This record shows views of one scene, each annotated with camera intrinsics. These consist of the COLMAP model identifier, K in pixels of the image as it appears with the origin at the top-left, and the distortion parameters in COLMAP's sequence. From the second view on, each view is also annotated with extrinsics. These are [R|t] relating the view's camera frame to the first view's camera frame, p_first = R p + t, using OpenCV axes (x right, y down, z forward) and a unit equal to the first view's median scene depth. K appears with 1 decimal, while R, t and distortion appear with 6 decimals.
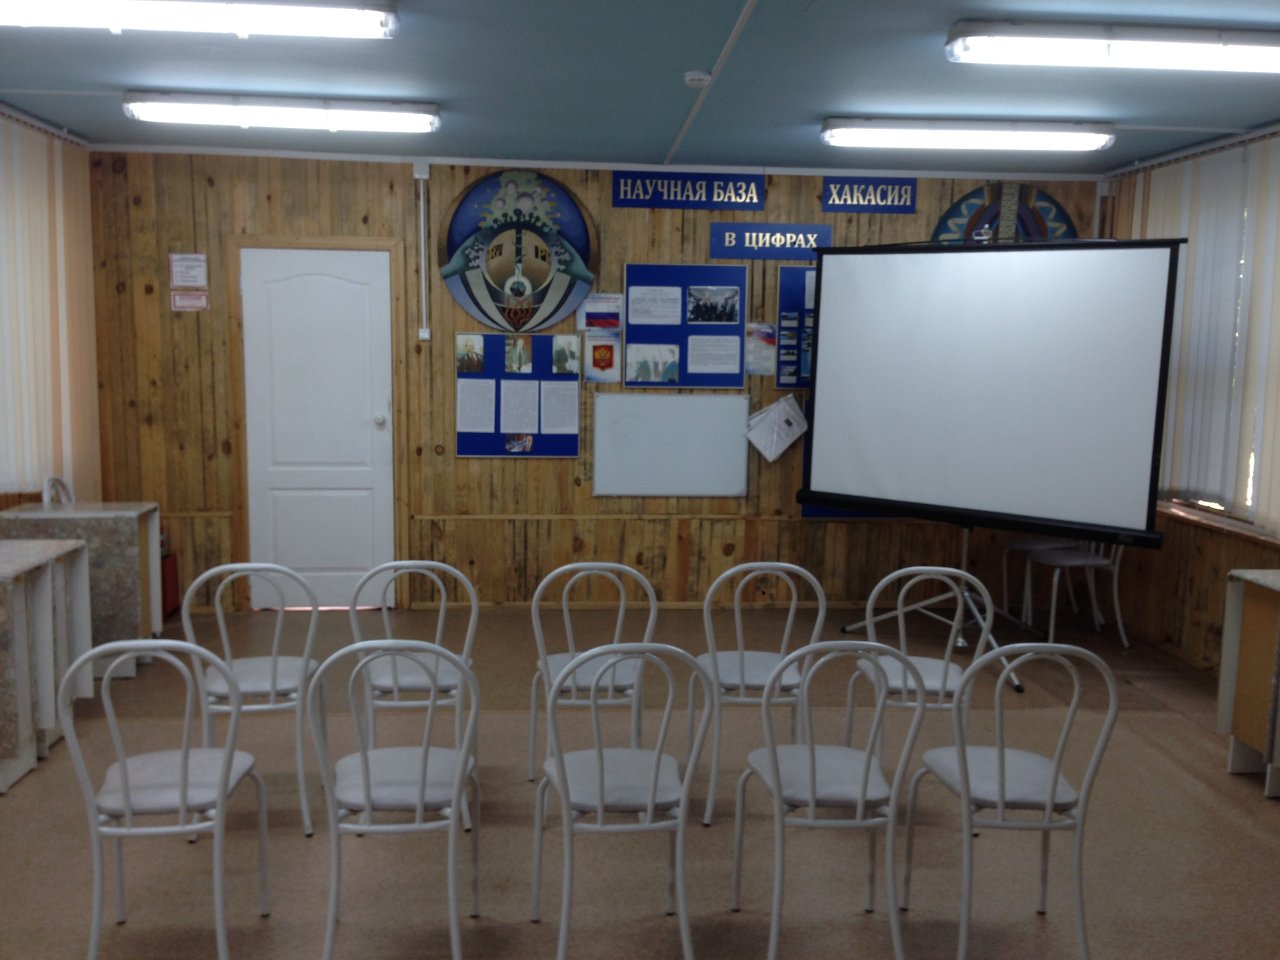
lens RADIAL K [[1156.9, 0, 665.3], [0, 1156.9, 464.9], [0, 0, 1]] dist [0.064071, 0.000000]
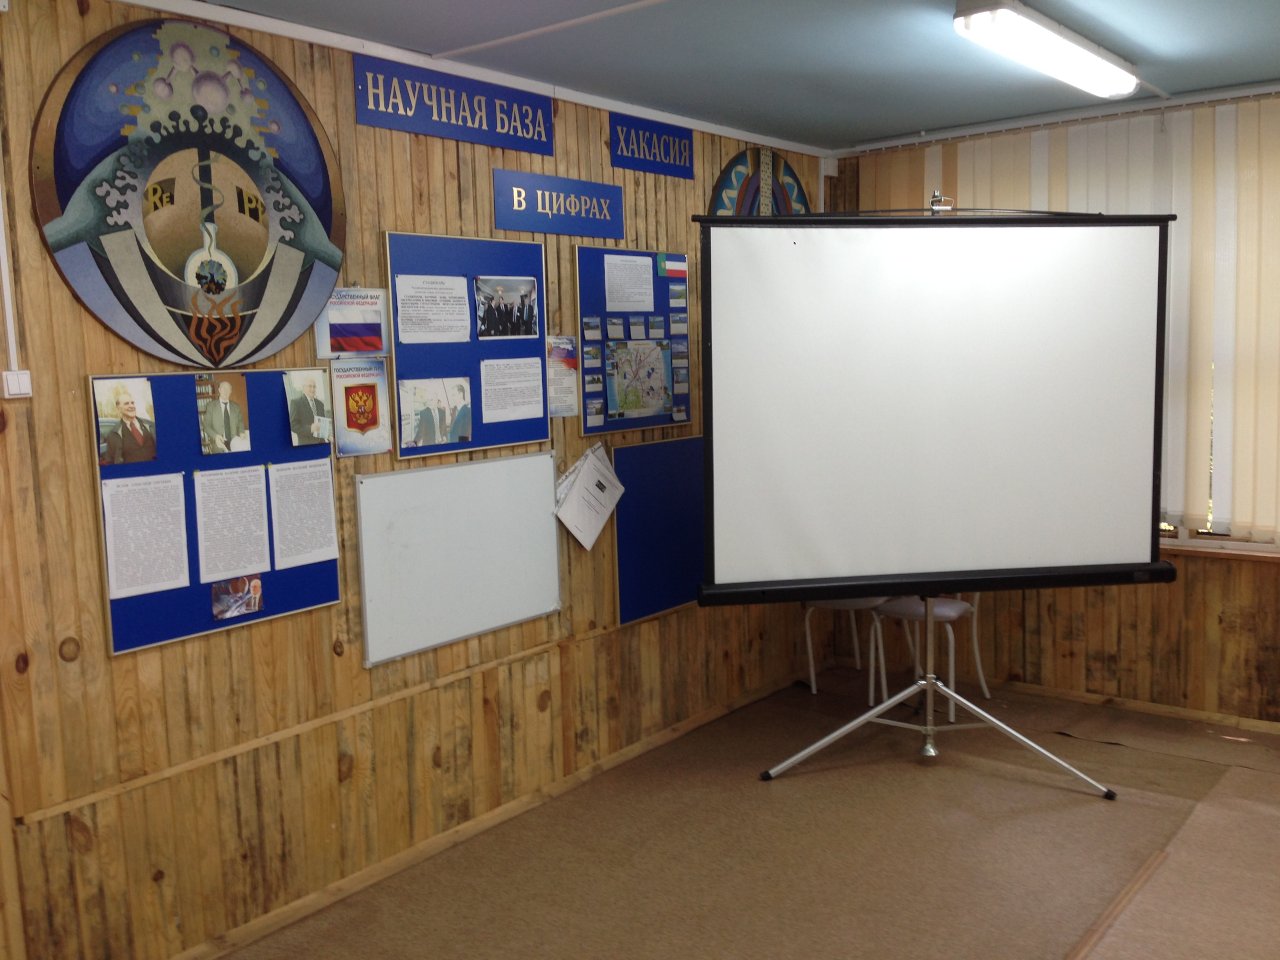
lens RADIAL K [[1156.9, 0, 636.6], [0, 1156.9, 475.5], [0, 0, 1]] dist [0.064071, 0.000000]
pose [[0.689608, -0.116104, 0.714815, -0.354016], [0.121043, 0.991658, 0.044296, -0.070737], [-0.713996, 0.055976, 0.697909, 0.540884]]
